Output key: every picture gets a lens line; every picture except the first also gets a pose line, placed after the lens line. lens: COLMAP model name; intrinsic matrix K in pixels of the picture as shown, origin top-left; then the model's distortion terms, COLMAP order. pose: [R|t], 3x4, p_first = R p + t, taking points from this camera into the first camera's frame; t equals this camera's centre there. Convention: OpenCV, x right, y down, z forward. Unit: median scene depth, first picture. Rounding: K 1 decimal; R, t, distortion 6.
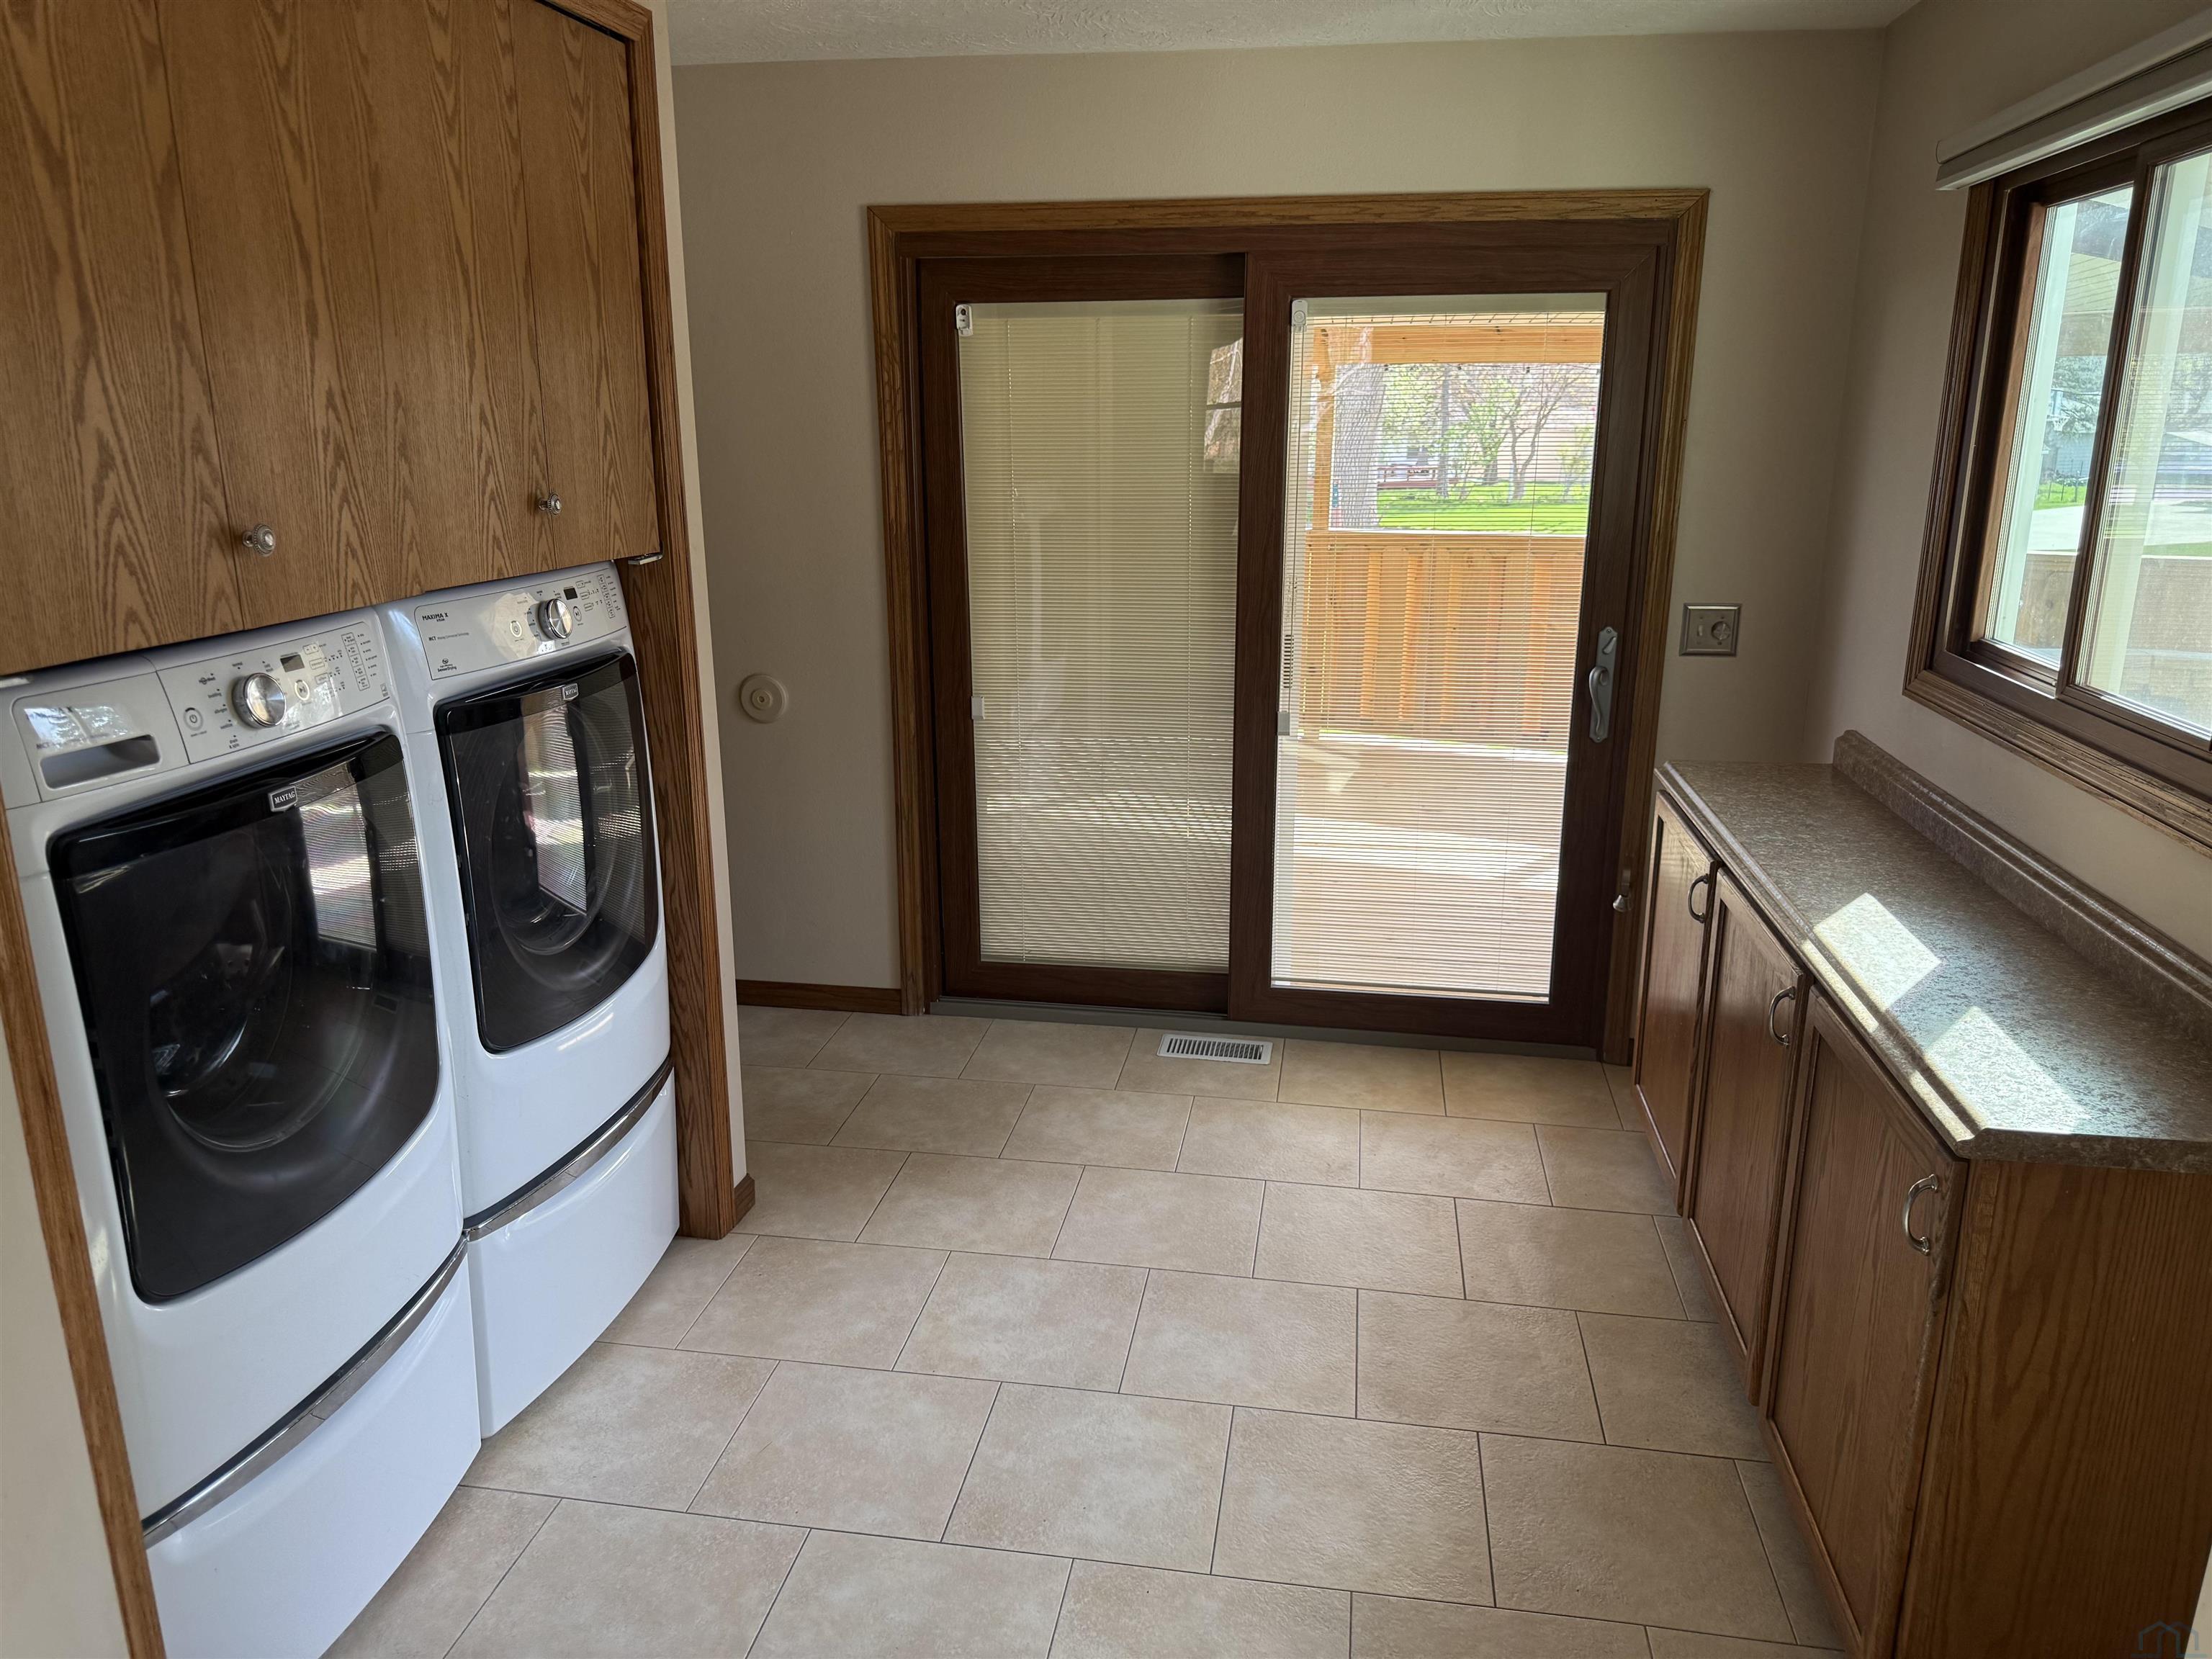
lens RADIAL K [[1578.1, 0, 1097.8], [0, 1578.1, 811.5], [0, 0, 1]] dist [0.028330, -0.024906]
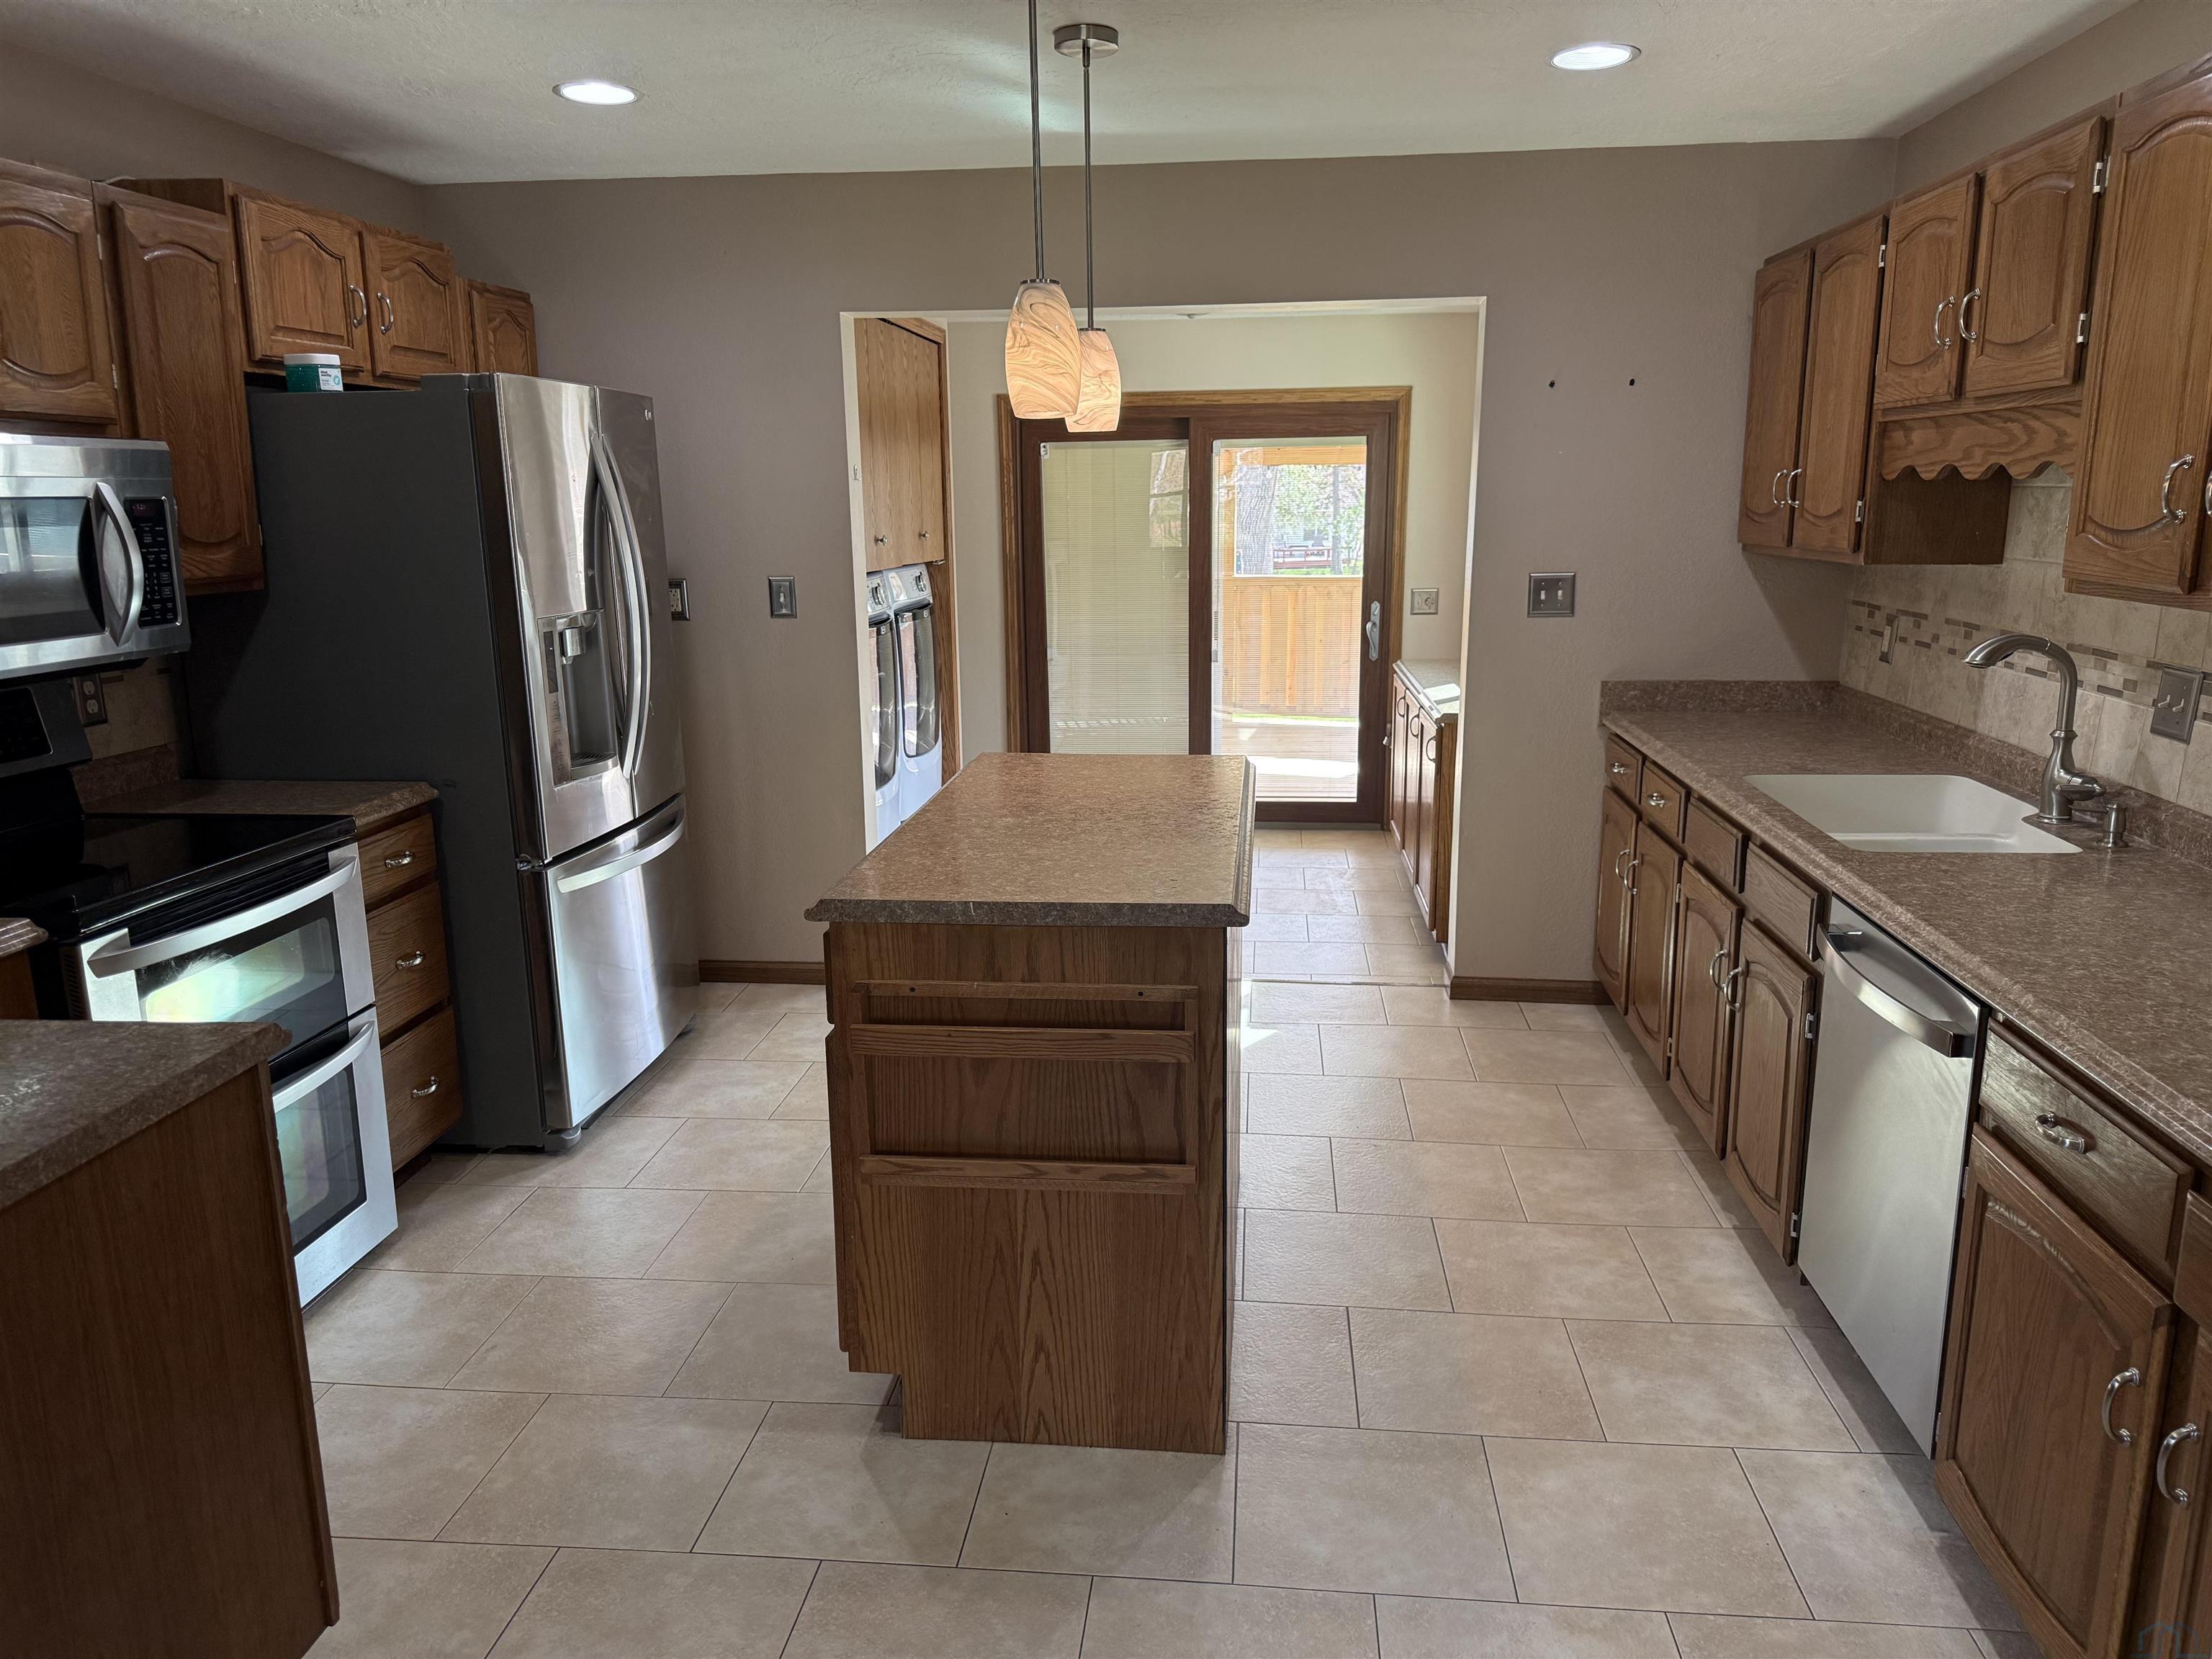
lens RADIAL K [[1578.1, 0, 1097.4], [0, 1578.1, 831.6], [0, 0, 1]] dist [0.028330, -0.024906]
pose [[0.998251, -0.022639, 0.054611, -0.140102], [0.024895, 0.998850, -0.040978, 0.243687], [-0.053621, 0.042266, 0.997666, -0.942341]]
